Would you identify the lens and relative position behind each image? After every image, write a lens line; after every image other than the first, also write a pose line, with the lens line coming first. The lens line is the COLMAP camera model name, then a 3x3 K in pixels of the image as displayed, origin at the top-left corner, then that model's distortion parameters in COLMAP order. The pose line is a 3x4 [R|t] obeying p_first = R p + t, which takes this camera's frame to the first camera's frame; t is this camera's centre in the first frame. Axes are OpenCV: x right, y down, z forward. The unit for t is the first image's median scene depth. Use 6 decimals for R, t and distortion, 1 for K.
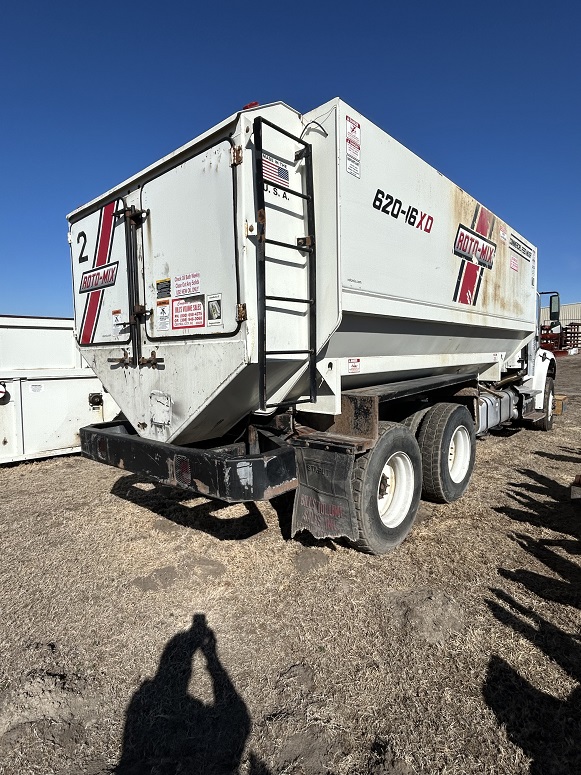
lens RADIAL K [[418.4, 0, 290.5], [0, 418.4, 387.5], [0, 0, 1]] dist [-0.002464, -0.000366]
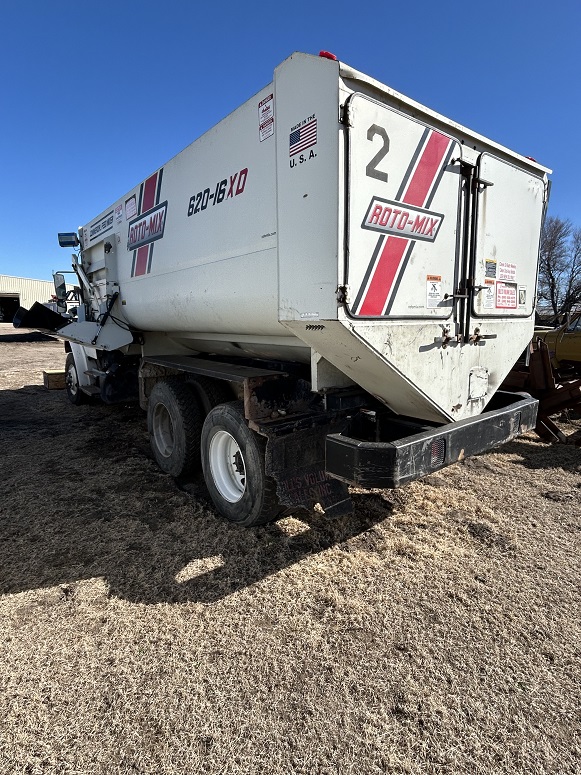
lens RADIAL K [[418.4, 0, 290.5], [0, 418.4, 387.5], [0, 0, 1]] dist [-0.002464, -0.000366]
pose [[0.182164, -0.139614, 0.973306, -1.332817], [0.084895, 0.988405, 0.125891, -0.104080], [-0.979596, 0.059696, 0.191905, 1.189352]]
